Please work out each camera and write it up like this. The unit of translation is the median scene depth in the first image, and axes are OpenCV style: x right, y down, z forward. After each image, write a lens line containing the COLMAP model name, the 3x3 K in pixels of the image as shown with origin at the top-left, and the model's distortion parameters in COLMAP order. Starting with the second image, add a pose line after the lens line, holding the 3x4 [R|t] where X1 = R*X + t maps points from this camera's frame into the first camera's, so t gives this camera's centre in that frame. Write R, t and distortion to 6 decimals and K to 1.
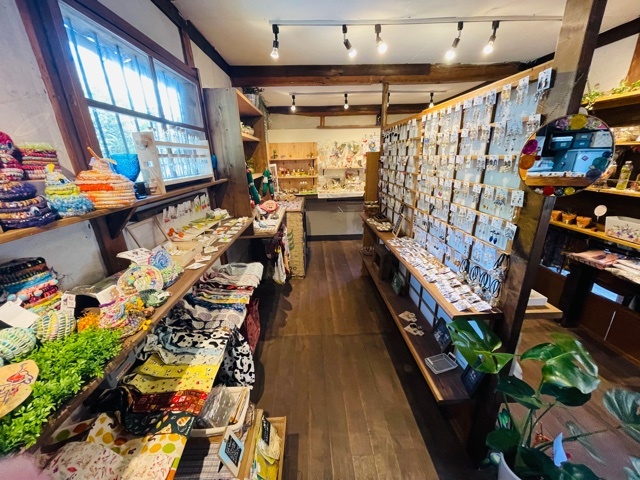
lens RADIAL K [[253.2, 0, 318.5], [0, 253.2, 240.3], [0, 0, 1]] dist [0.009800, 0.000038]
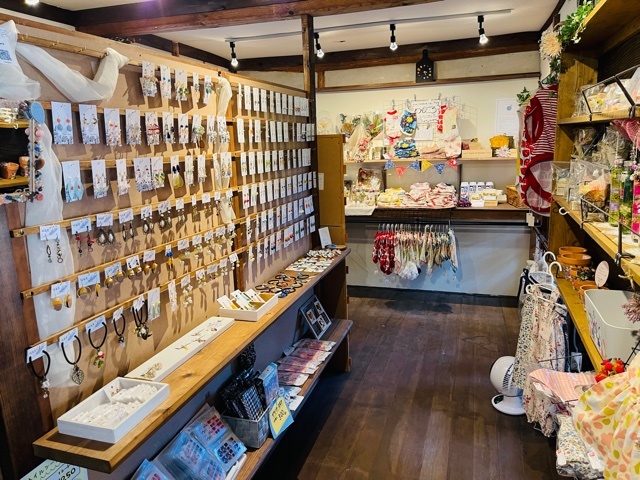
lens RADIAL K [[487.5, 0, 314.7], [0, 487.5, 240.2], [0, 0, 1]] dist [0.068166, -0.052608]
pose [[0.941859, 0.056438, -0.331235, 0.676130], [-0.092386, 0.991296, -0.093793, -0.030251], [0.323058, 0.118941, 0.938875, 0.049285]]
